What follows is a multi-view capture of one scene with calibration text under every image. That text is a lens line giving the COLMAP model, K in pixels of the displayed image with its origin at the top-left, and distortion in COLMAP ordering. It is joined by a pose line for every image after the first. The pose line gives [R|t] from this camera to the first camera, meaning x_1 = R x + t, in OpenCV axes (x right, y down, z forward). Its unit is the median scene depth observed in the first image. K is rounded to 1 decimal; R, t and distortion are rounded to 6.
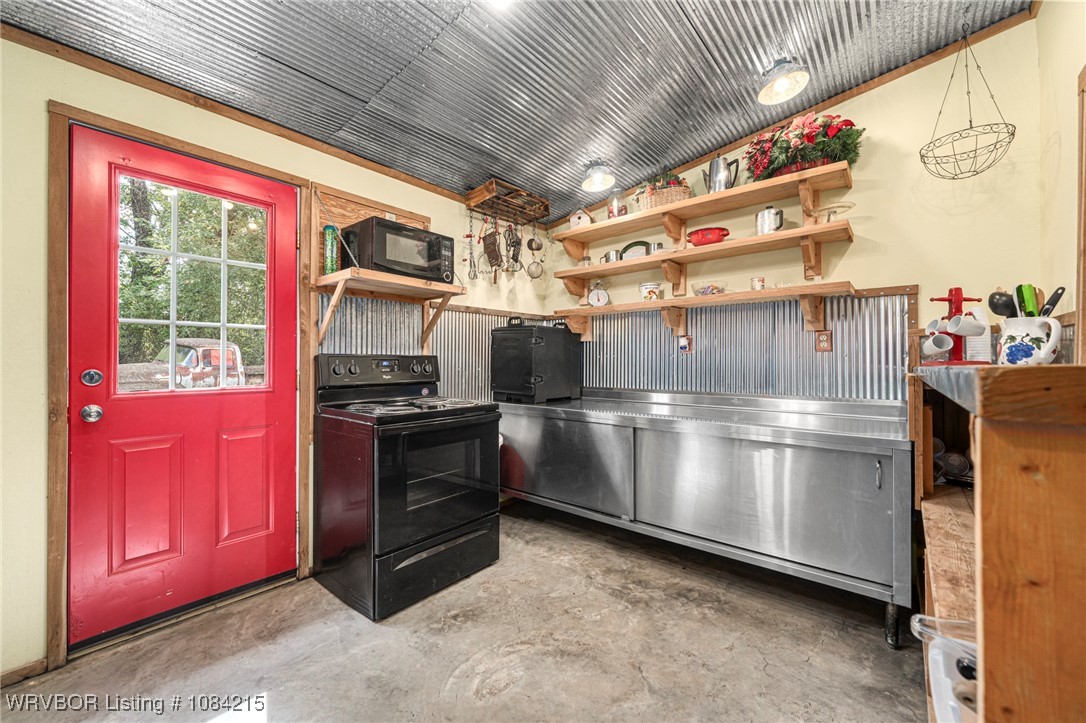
lens RADIAL K [[419.5, 0, 541.9], [0, 419.5, 359.7], [0, 0, 1]] dist [0.000467, -0.000016]
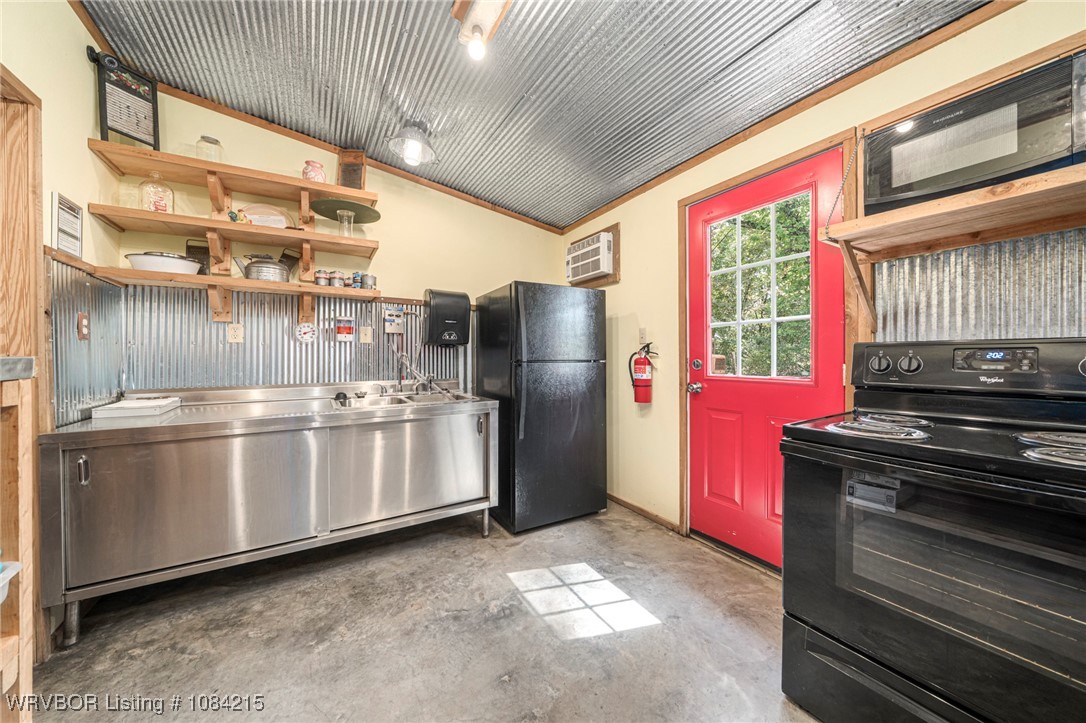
lens RADIAL K [[378.6, 0, 541.1], [0, 378.6, 357.3], [0, 0, 1]] dist [-0.007794, 0.000405]
pose [[-0.319867, 0.003599, -0.947456, 0.402645], [0.005536, 0.999983, 0.001930, 0.010403], [0.947446, -0.004628, -0.319882, 0.826663]]
